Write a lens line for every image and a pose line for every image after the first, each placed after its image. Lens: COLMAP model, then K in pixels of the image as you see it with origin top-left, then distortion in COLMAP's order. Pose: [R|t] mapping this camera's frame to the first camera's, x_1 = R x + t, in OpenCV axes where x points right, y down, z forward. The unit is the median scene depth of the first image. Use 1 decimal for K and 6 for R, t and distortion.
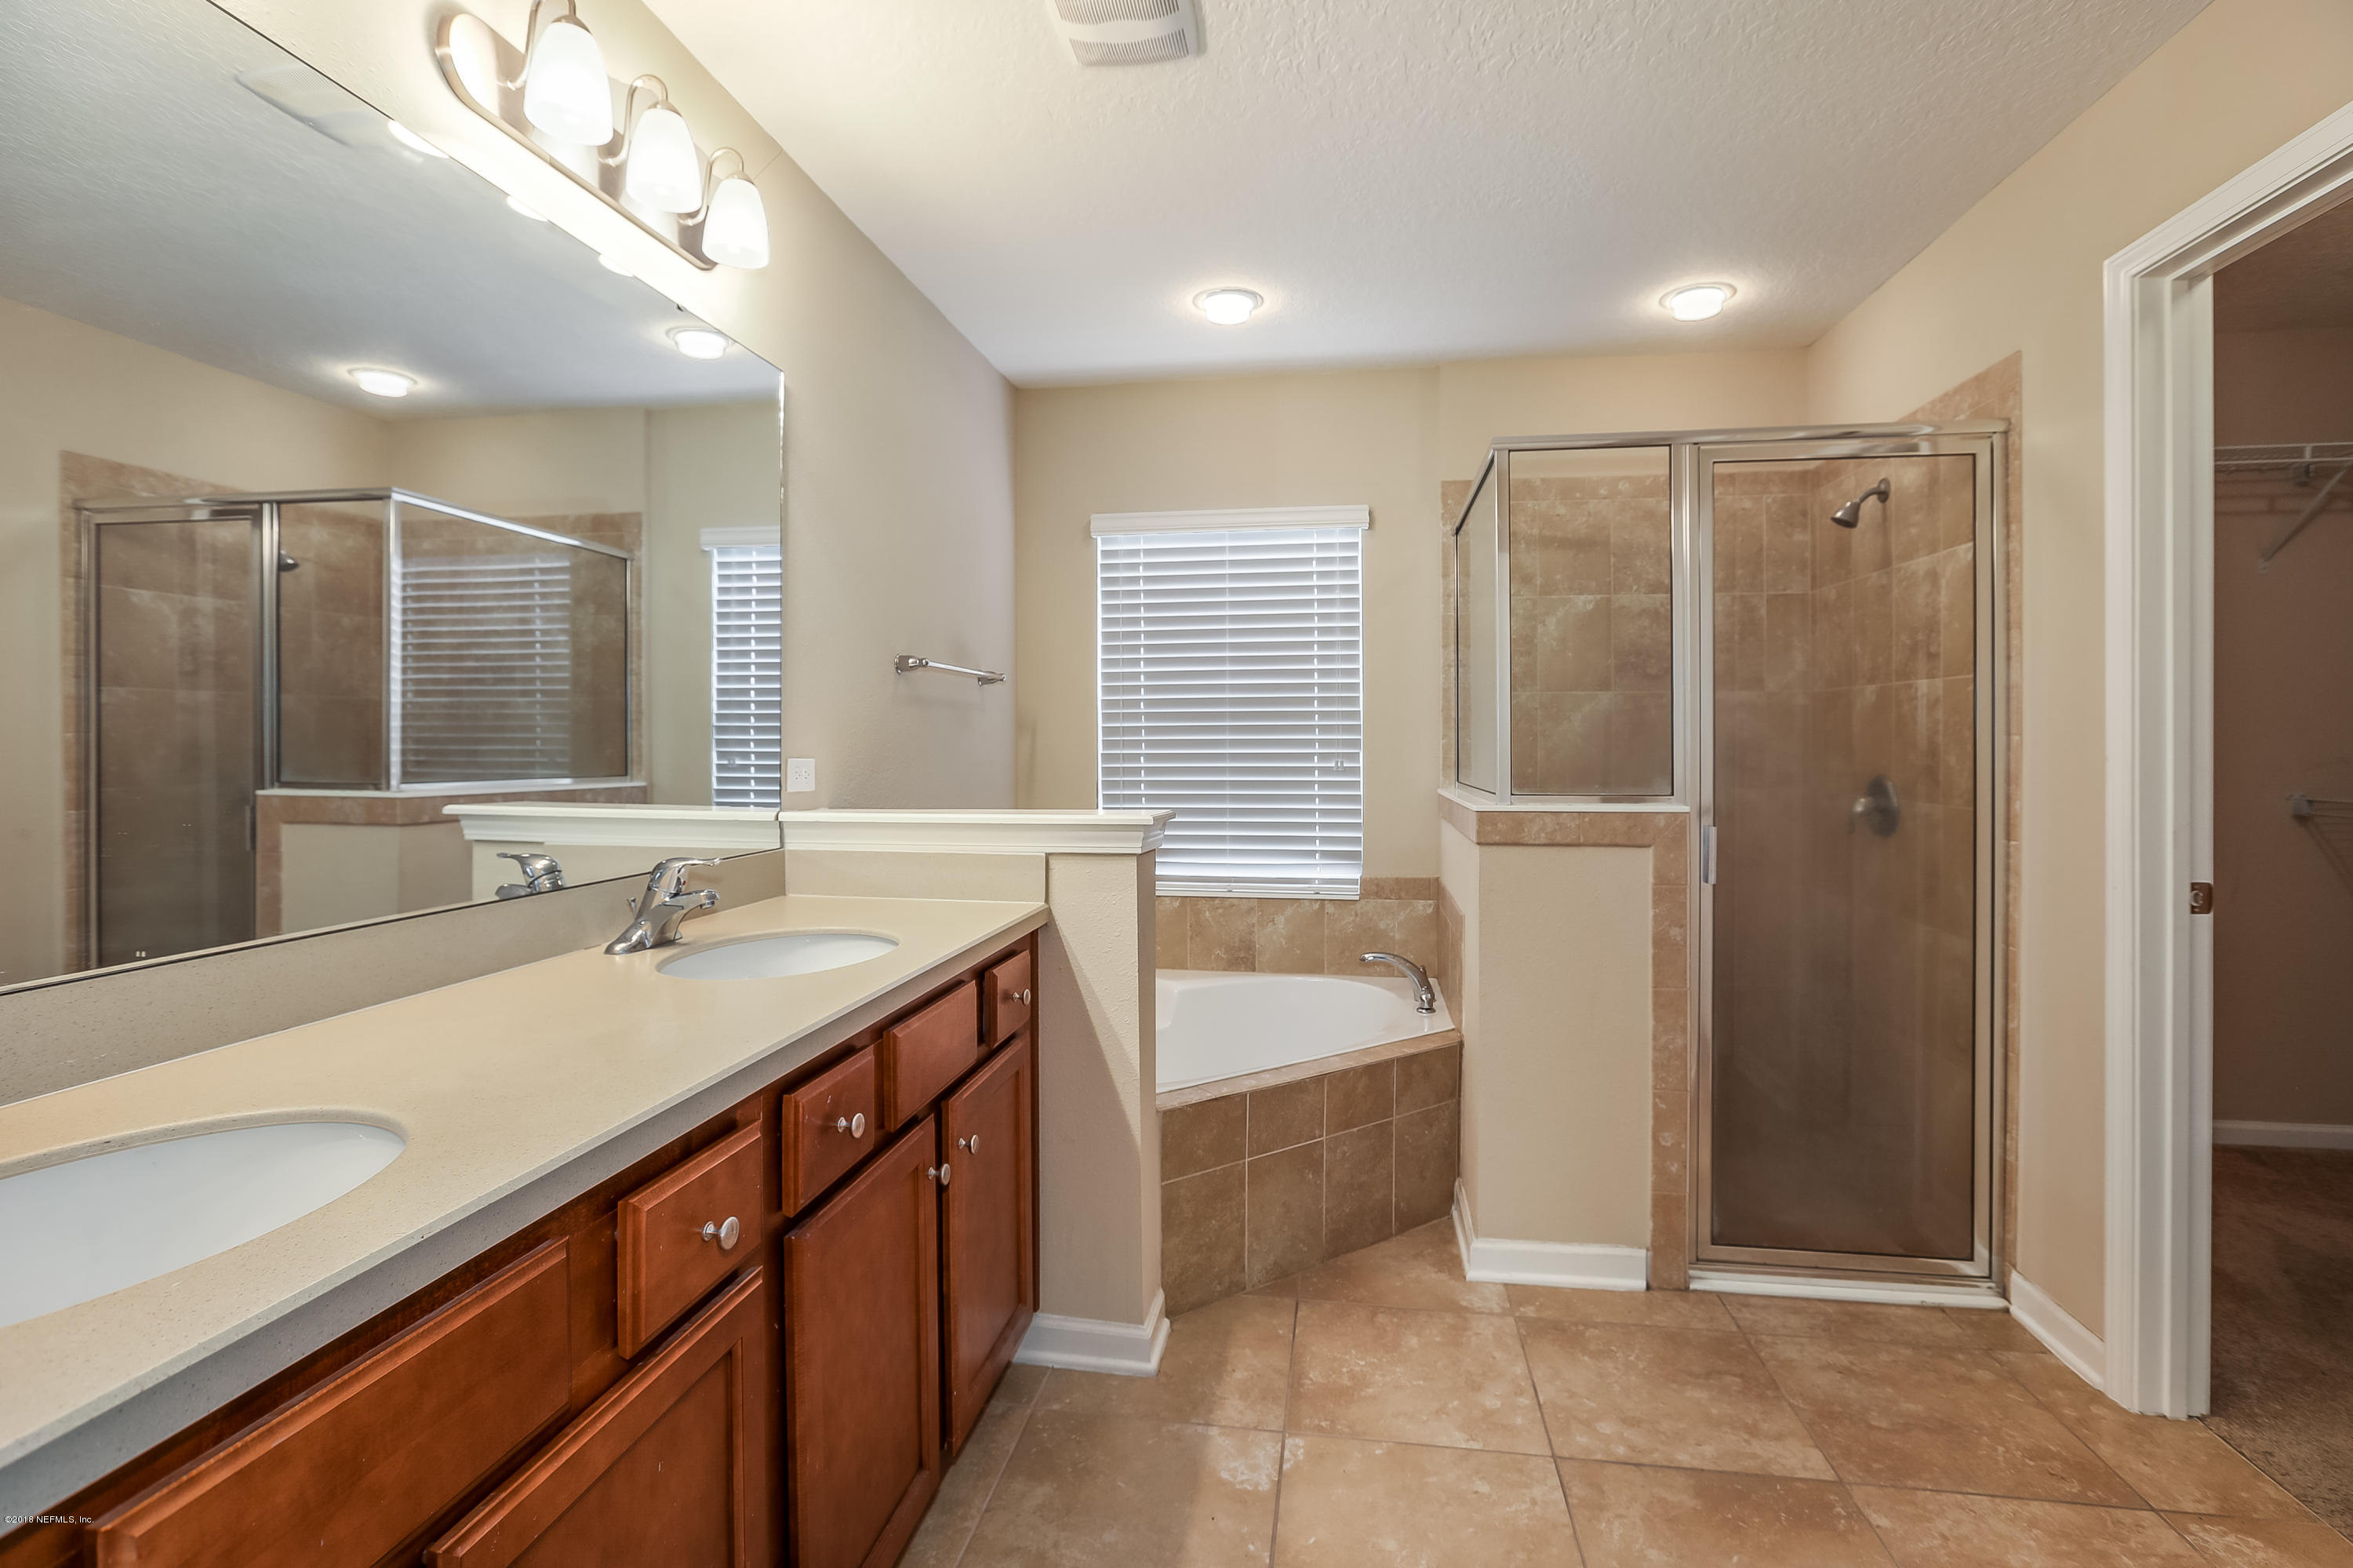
lens RADIAL K [[1071.2, 0, 1184.8], [0, 1071.2, 749.9], [0, 0, 1]] dist [-0.041612, 0.015468]
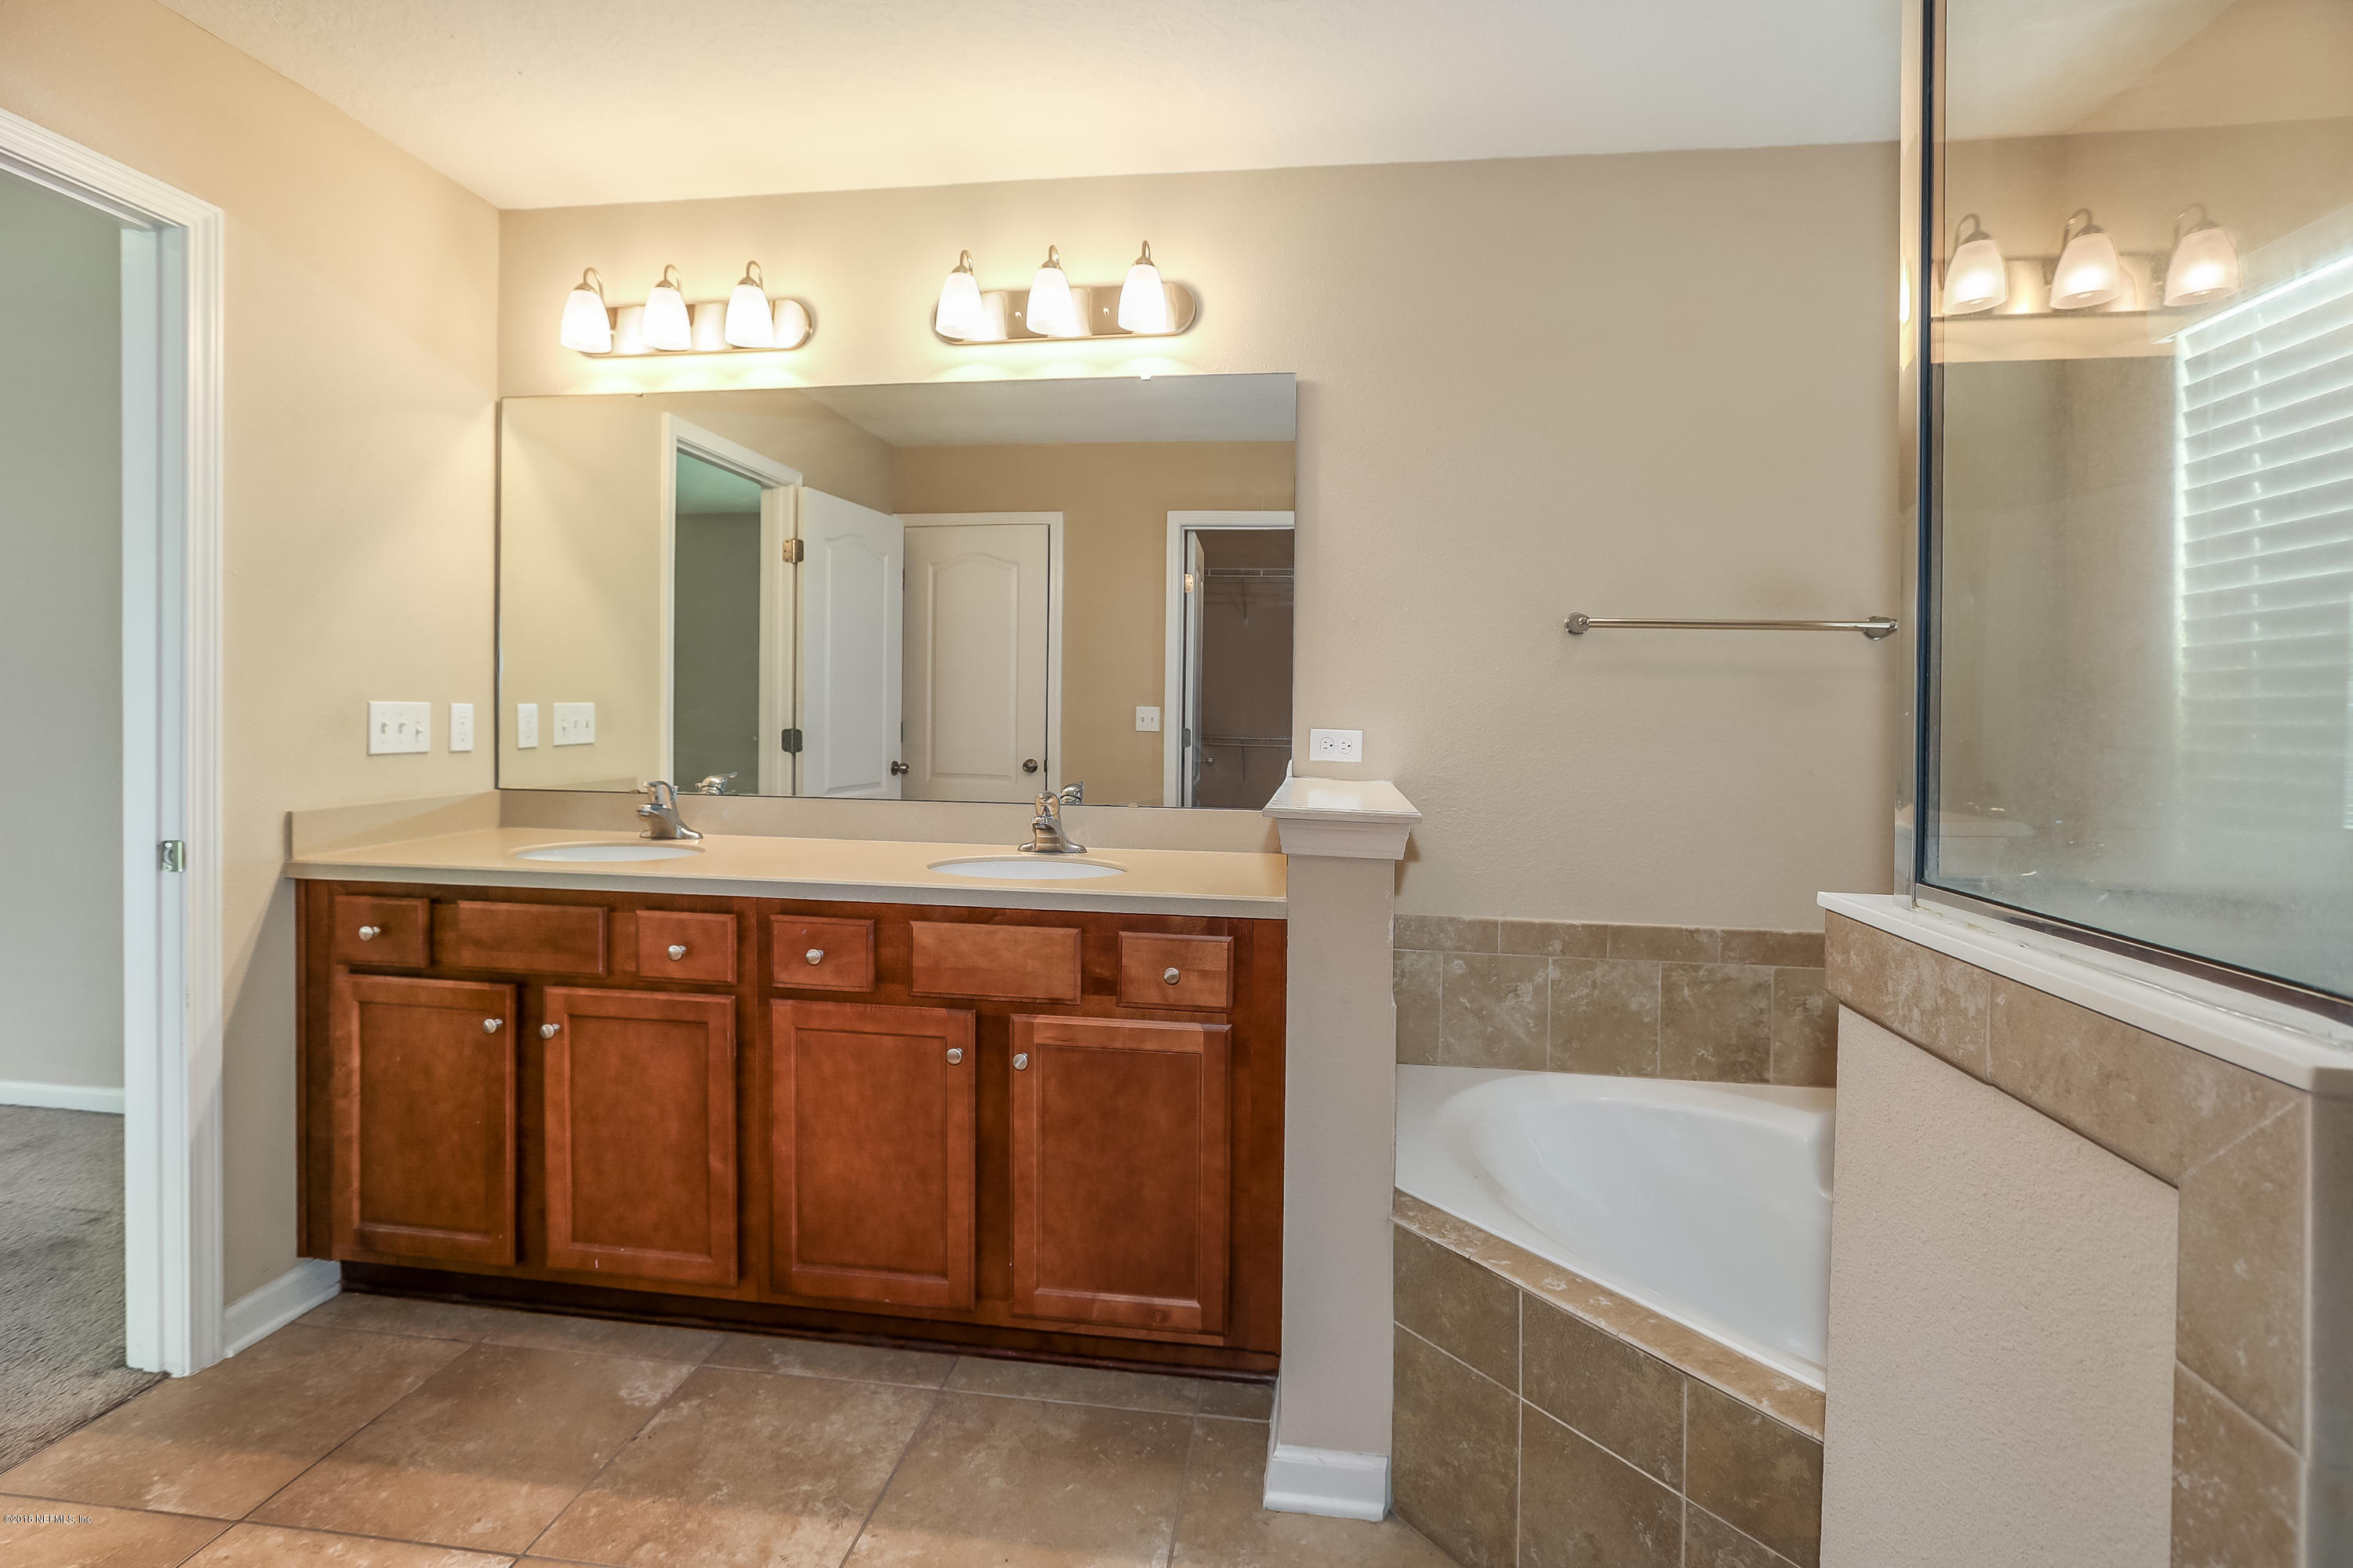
lens RADIAL K [[1071.2, 0, 1184.8], [0, 1071.2, 749.9], [0, 0, 1]] dist [-0.041612, 0.015468]
pose [[0.037322, 0.034256, -0.998716, 0.651896], [-0.022672, 0.999184, 0.033425, -0.005028], [0.999046, 0.021395, 0.038069, 0.783028]]
